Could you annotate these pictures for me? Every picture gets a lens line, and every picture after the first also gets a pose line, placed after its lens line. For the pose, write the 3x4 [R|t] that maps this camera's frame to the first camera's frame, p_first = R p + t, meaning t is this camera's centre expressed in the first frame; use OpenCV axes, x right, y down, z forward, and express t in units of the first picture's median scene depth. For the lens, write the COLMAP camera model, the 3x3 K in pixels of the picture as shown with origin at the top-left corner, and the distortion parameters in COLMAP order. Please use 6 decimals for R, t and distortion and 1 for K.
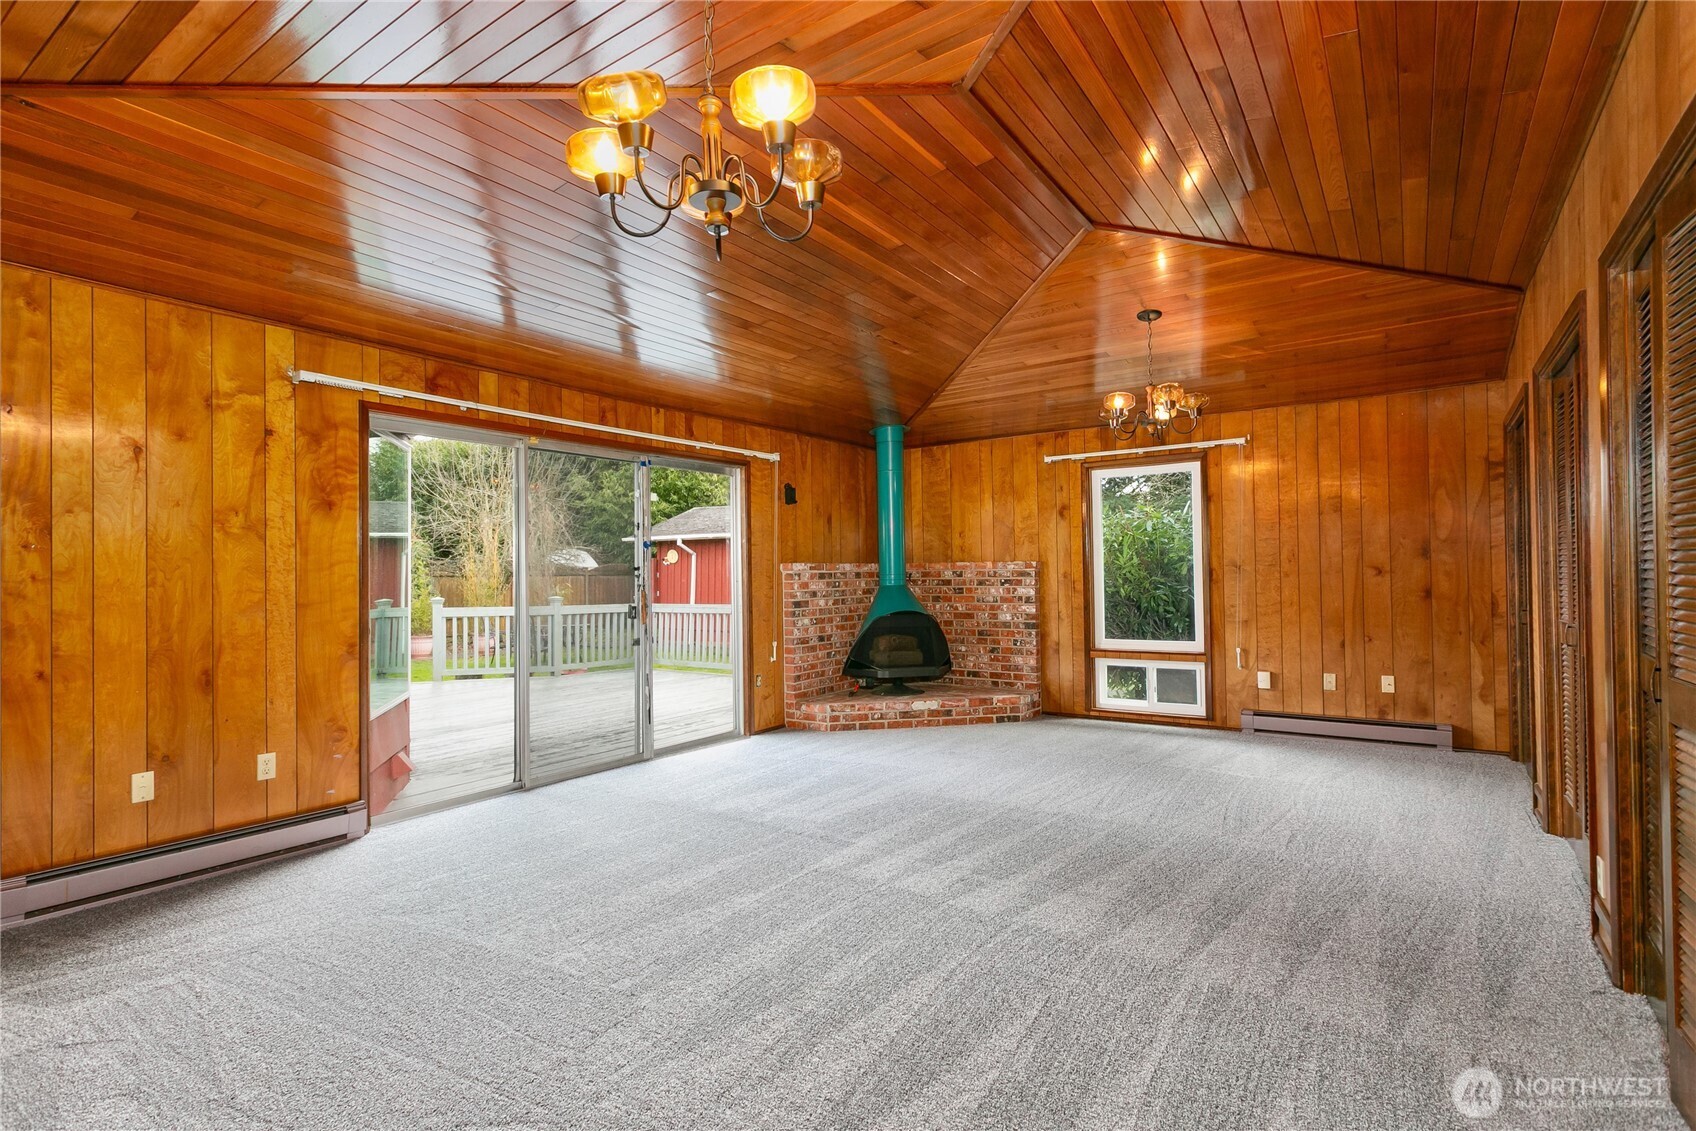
lens RADIAL K [[802.5, 0, 848.0], [0, 802.5, 565.5], [0, 0, 1]] dist [0.000958, 0.000881]
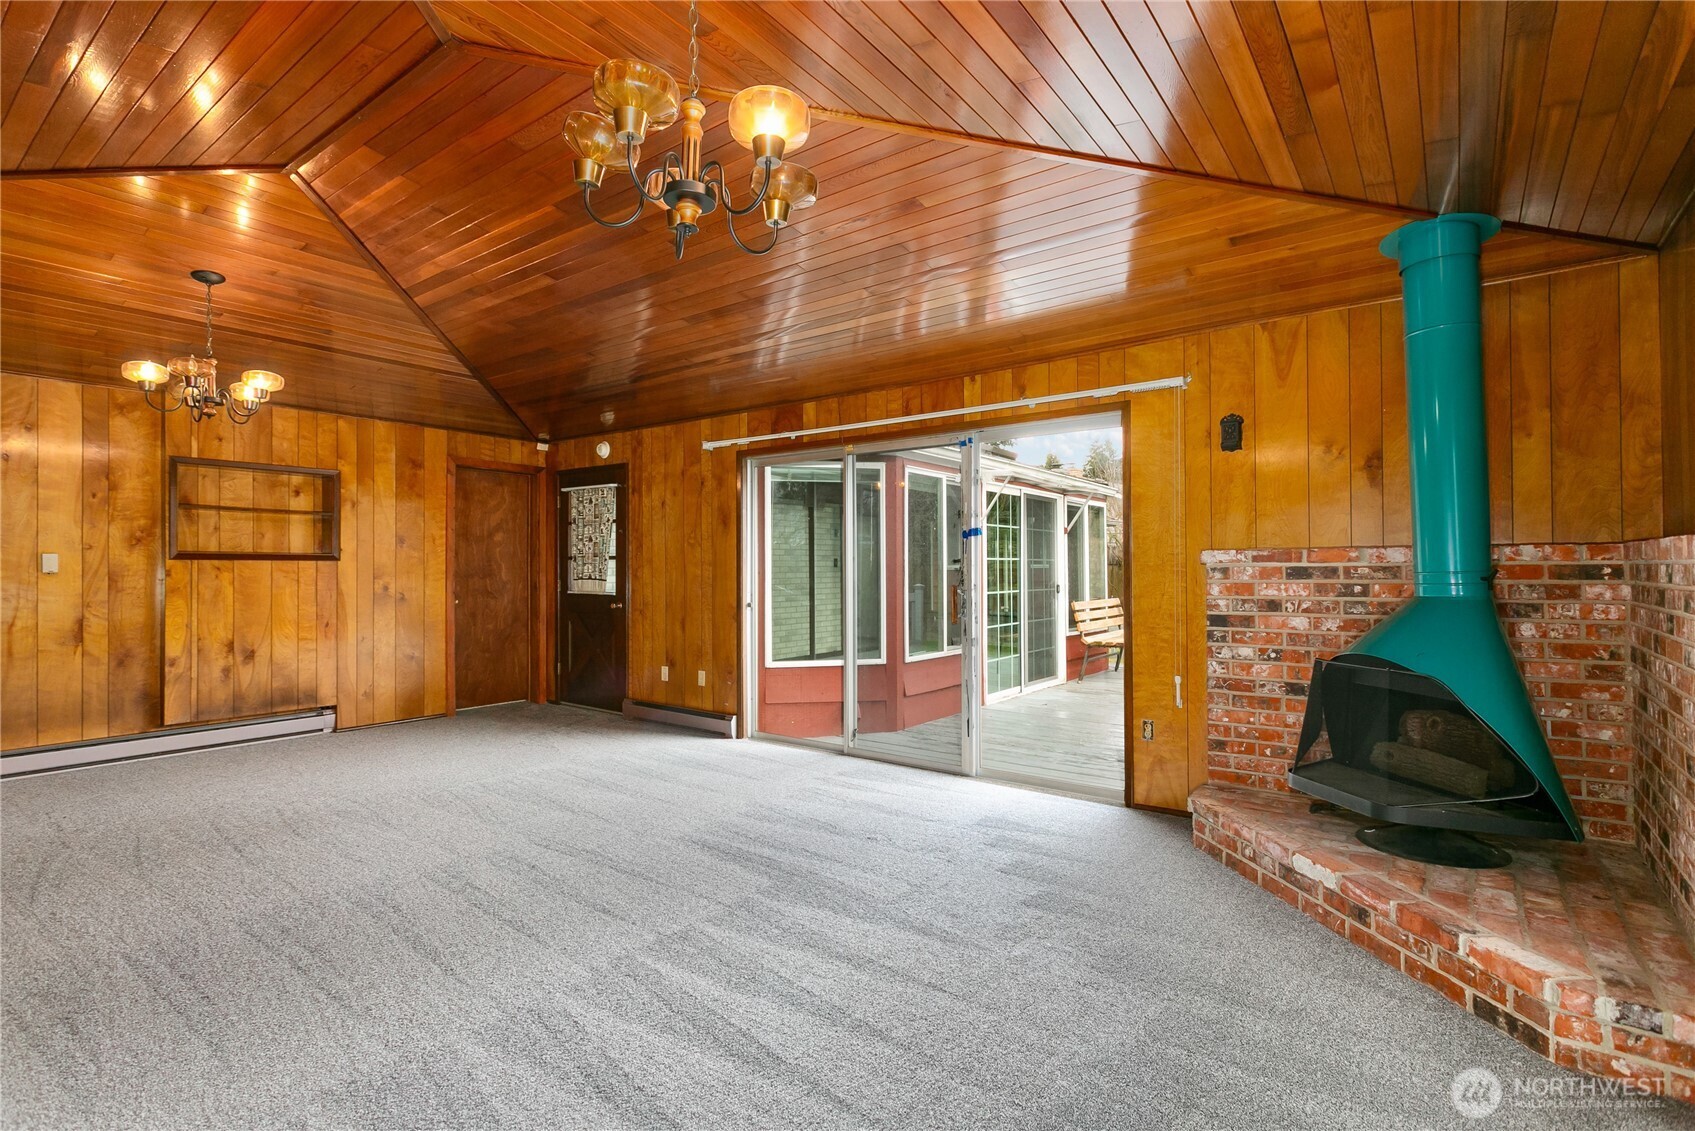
lens RADIAL K [[802.0, 0, 847.5], [0, 802.0, 565.5], [0, 0, 1]] dist [0.000958, 0.000881]
pose [[-0.032433, 0.008627, -0.999437, 0.534864], [0.014025, 0.999868, 0.008176, -0.000351], [0.999376, -0.013752, -0.032550, 0.750349]]
